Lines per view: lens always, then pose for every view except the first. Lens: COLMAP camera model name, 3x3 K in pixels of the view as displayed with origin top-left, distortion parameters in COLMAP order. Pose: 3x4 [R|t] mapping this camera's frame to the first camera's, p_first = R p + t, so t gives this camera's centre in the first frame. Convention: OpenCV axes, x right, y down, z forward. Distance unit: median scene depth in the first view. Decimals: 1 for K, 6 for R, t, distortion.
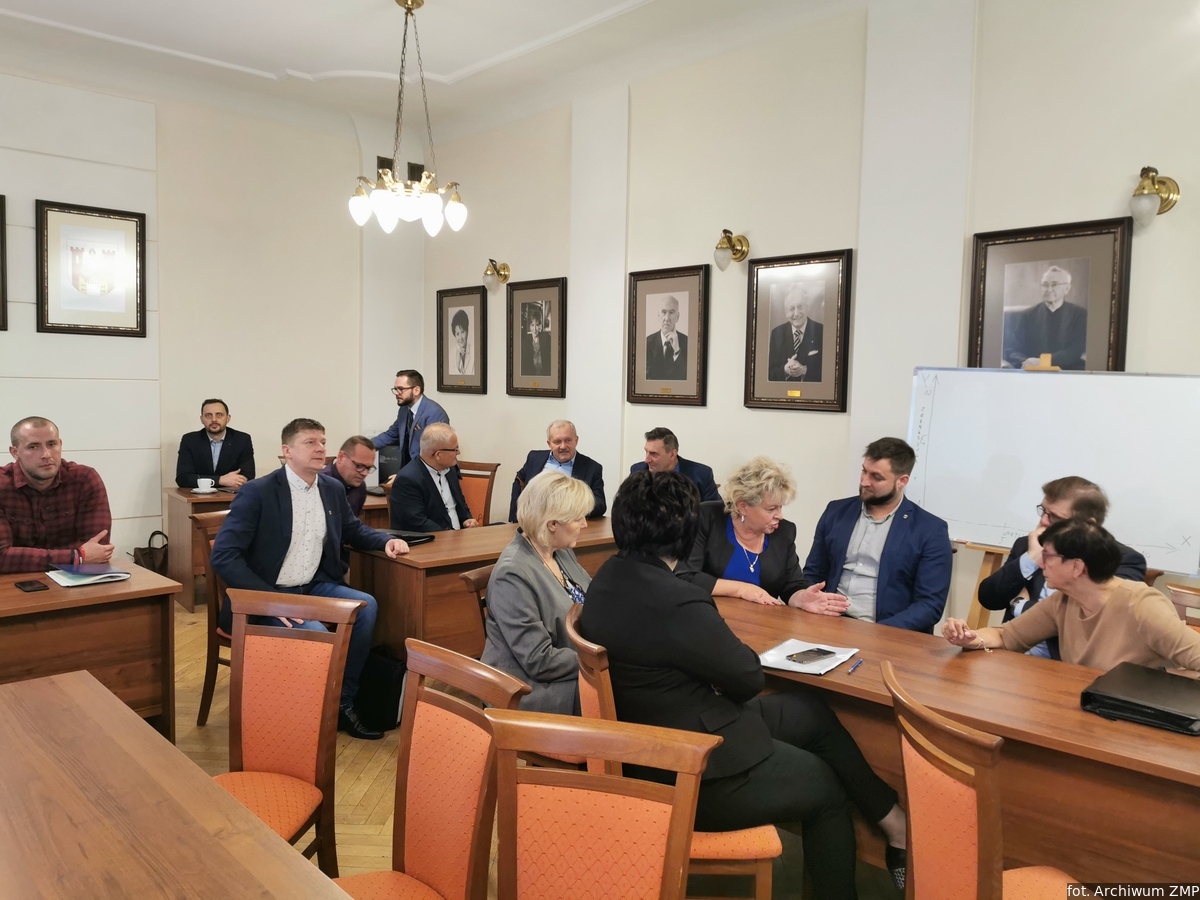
lens RADIAL K [[950.0, 0, 599.9], [0, 950.0, 457.3], [0, 0, 1]] dist [0.031846, 0.005926]
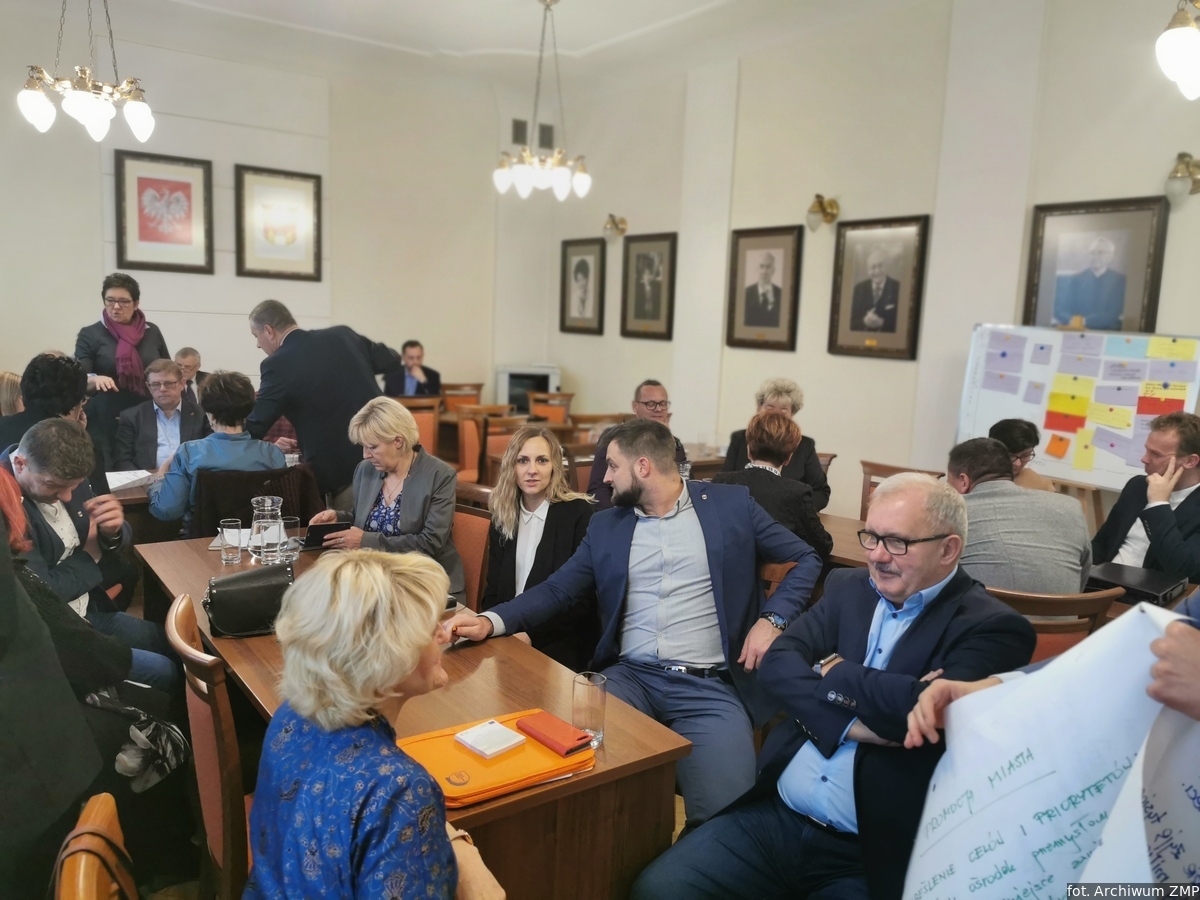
lens RADIAL K [[950.0, 0, 595.2], [0, 950.0, 444.9], [0, 0, 1]] dist [0.031846, 0.005926]
pose [[0.991549, 0.036589, -0.124464, 0.020397], [-0.029811, 0.997992, 0.055889, 0.000956], [0.126259, -0.051706, 0.990649, -0.153017]]
